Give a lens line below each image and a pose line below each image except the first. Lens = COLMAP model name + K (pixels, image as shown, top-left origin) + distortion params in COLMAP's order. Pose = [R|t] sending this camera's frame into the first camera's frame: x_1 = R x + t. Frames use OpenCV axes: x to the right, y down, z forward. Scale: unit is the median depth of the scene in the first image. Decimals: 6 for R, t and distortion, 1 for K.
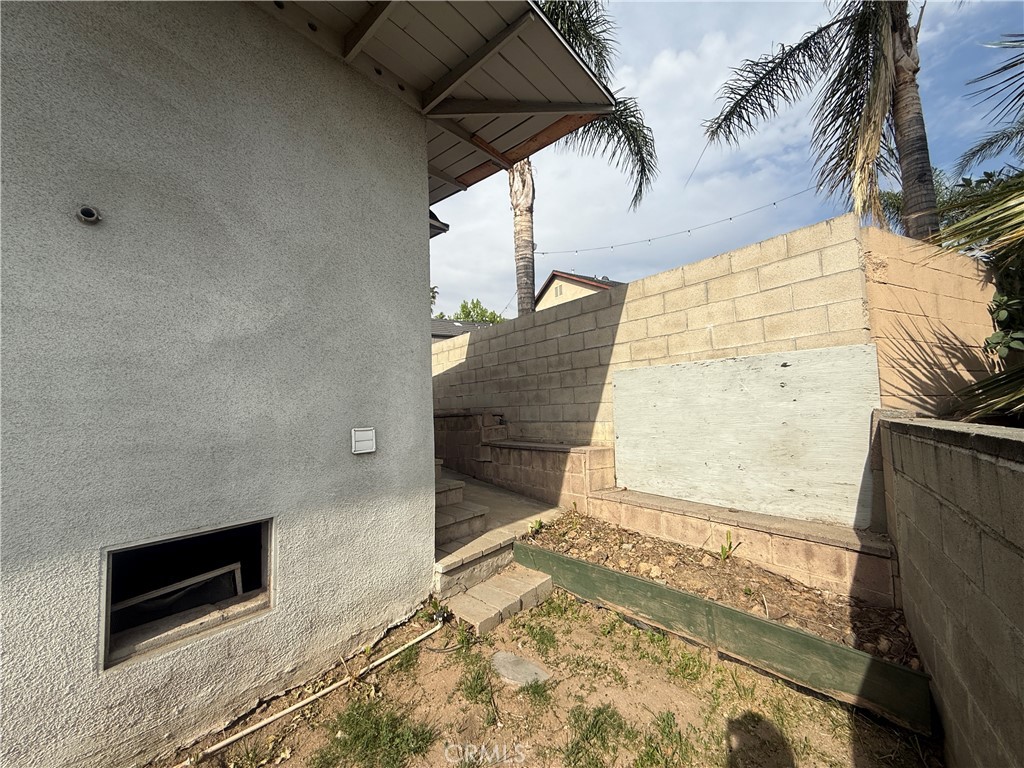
lens RADIAL K [[404.5, 0, 508.9], [0, 404.5, 383.9], [0, 0, 1]] dist [-0.021628, 0.000691]
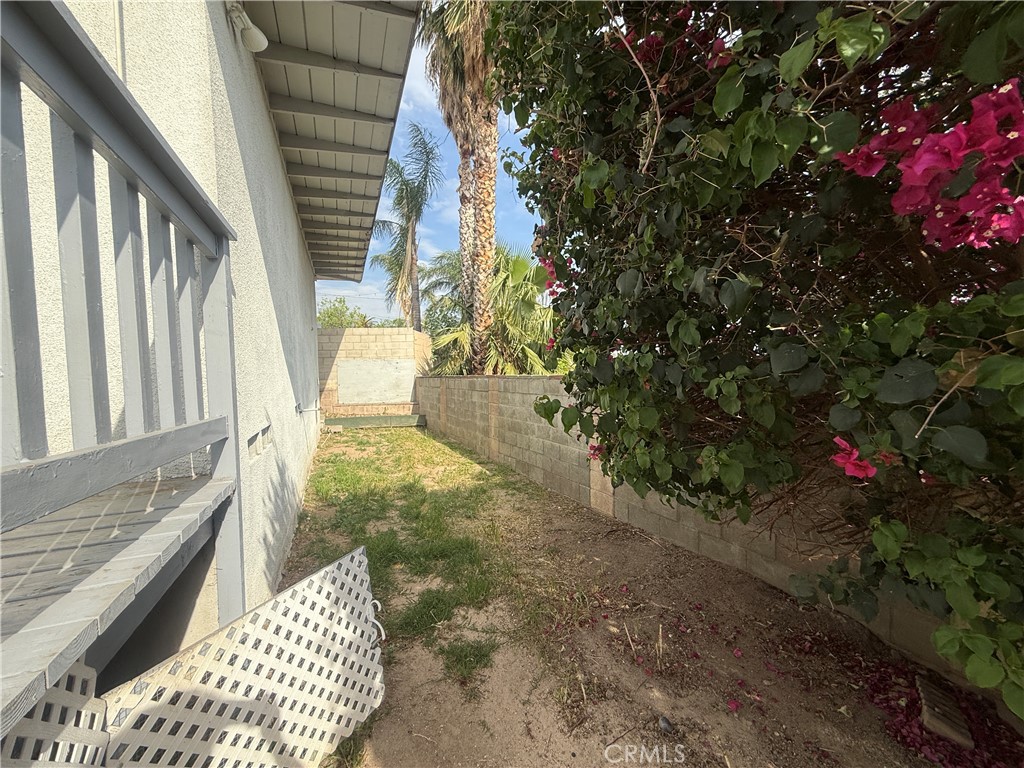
lens RADIAL K [[404.5, 0, 506.7], [0, 404.5, 391.0], [0, 0, 1]] dist [-0.021628, 0.000691]
pose [[0.466578, -0.011049, 0.884411, -0.998231], [-0.046130, 0.998257, 0.036808, 0.014111], [-0.883276, -0.057972, 0.465255, -0.774017]]
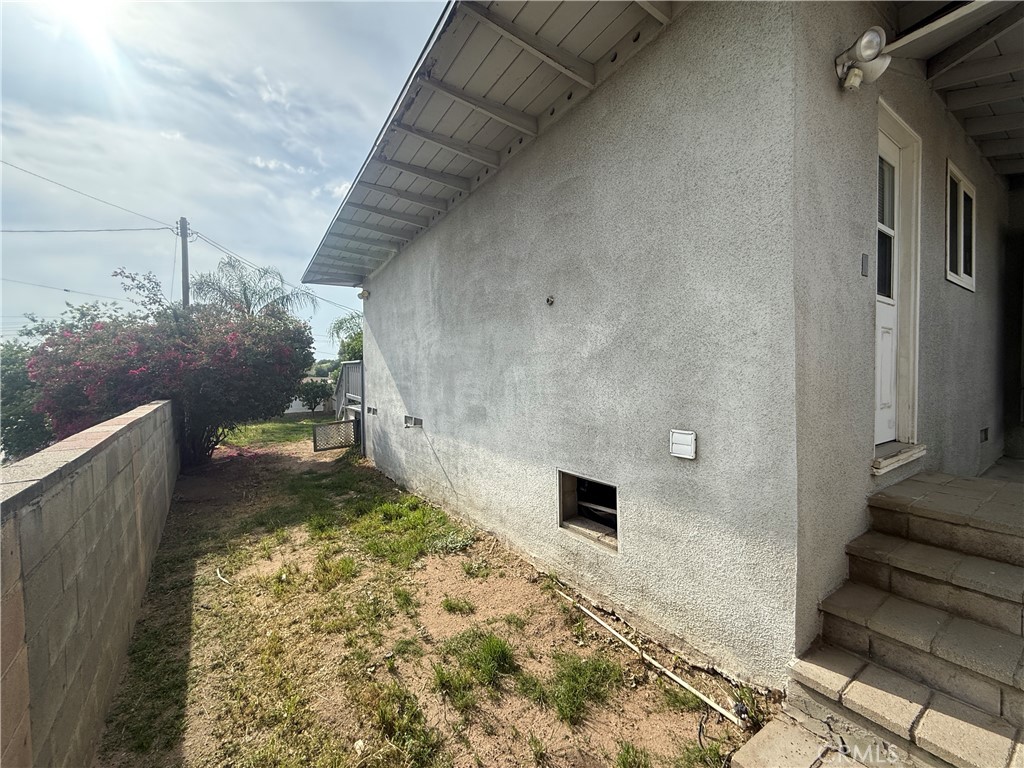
lens RADIAL K [[404.5, 0, 516.4], [0, 404.5, 386.9], [0, 0, 1]] dist [-0.021628, 0.000691]
pose [[-0.300467, 0.057554, -0.952054, 0.733590], [0.079481, 0.996217, 0.035140, -0.061319], [0.950475, -0.065112, -0.303905, 1.098448]]
